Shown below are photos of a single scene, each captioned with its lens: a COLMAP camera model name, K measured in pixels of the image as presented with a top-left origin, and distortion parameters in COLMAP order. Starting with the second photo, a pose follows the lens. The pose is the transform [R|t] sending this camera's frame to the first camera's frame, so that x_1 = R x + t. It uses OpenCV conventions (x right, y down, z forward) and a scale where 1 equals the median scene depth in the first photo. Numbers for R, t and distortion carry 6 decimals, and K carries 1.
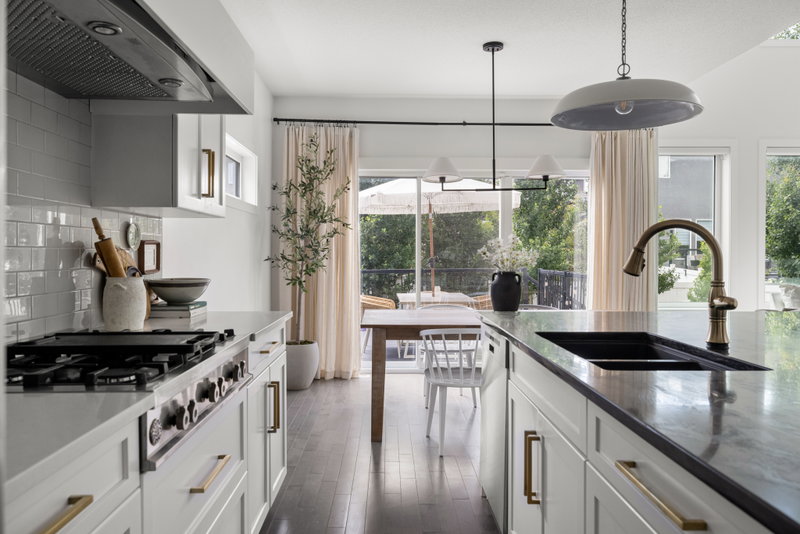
lens RADIAL K [[597.9, 0, 400.0], [0, 597.9, 267.0], [0, 0, 1]] dist [0.001748, 0.002556]
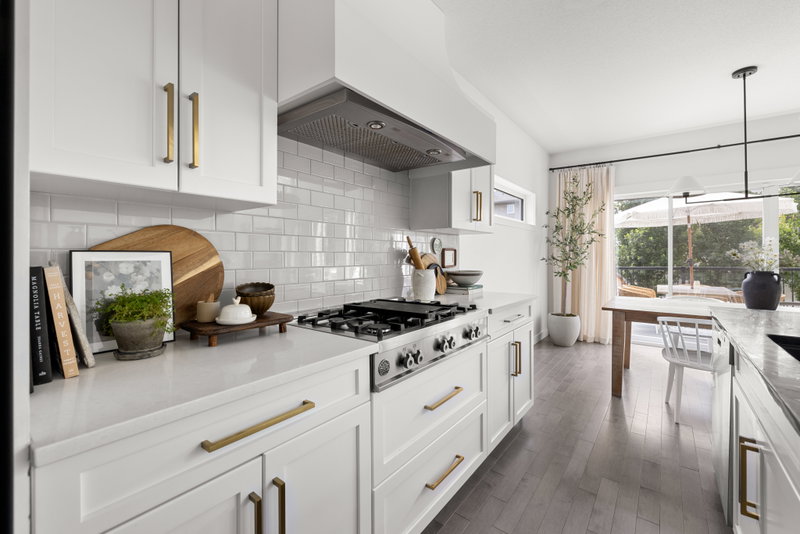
lens RADIAL K [[338.4, 0, 398.8], [0, 338.4, 258.5], [0, 0, 1]] dist [0.000745, 0.000052]
pose [[0.773292, 0.001171, -0.634049, 0.060828], [-0.010508, 0.999885, -0.010970, -0.001748], [0.633963, 0.015146, 0.773215, 0.101557]]
